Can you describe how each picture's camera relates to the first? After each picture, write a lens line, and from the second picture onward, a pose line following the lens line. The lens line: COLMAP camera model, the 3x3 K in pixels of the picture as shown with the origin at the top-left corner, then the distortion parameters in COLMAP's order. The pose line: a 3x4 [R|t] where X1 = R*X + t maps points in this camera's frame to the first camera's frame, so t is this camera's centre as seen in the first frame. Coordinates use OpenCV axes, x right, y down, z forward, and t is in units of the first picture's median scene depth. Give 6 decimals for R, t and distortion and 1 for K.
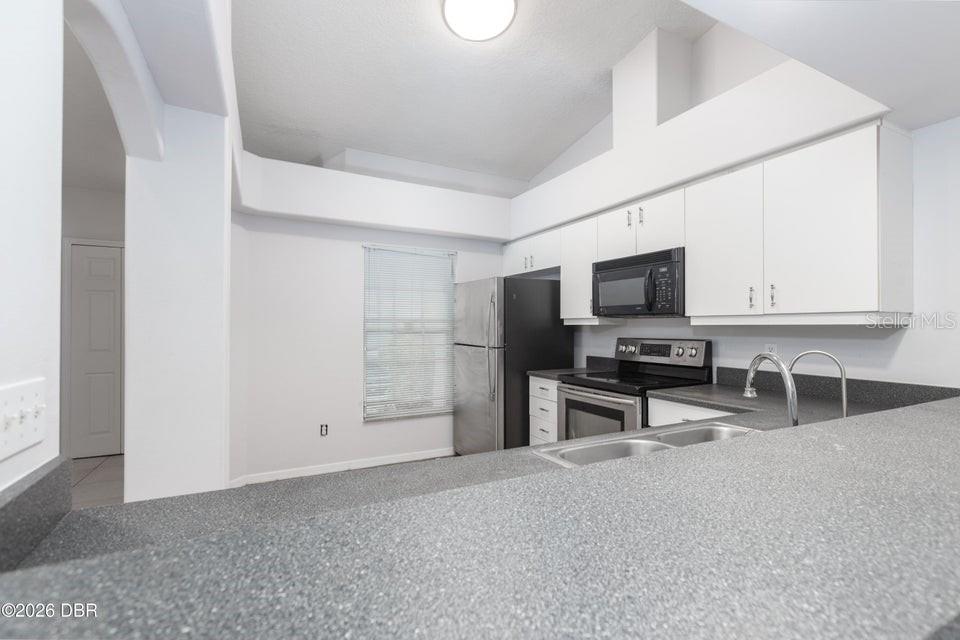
lens RADIAL K [[433.1, 0, 485.7], [0, 433.1, 321.7], [0, 0, 1]] dist [0.000875, 0.001082]
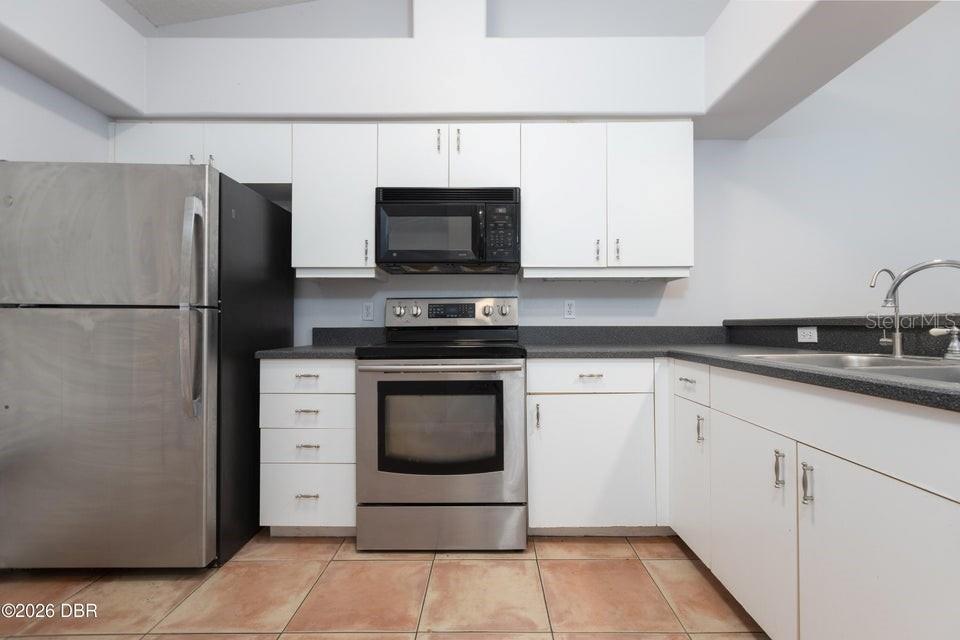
lens RADIAL K [[433.1, 0, 484.0], [0, 433.1, 321.3], [0, 0, 1]] dist [0.000875, 0.001082]
pose [[0.468949, 0.007298, 0.883195, -0.319247], [-0.007304, 0.999964, -0.004385, 0.091529], [-0.883195, -0.004394, 0.468985, 0.577993]]
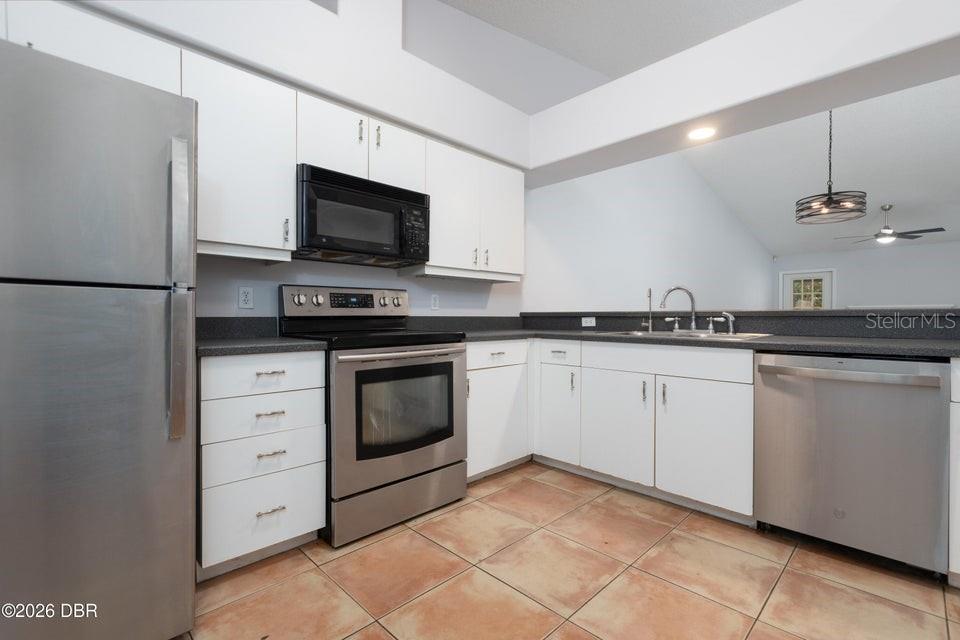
lens RADIAL K [[433.1, 0, 486.3], [0, 433.1, 320.6], [0, 0, 1]] dist [0.000875, 0.001082]
pose [[-0.293116, -0.010487, 0.956019, -0.493637], [-0.012157, 0.999900, 0.007241, 0.097384], [-0.956000, -0.009500, -0.293214, 1.032369]]
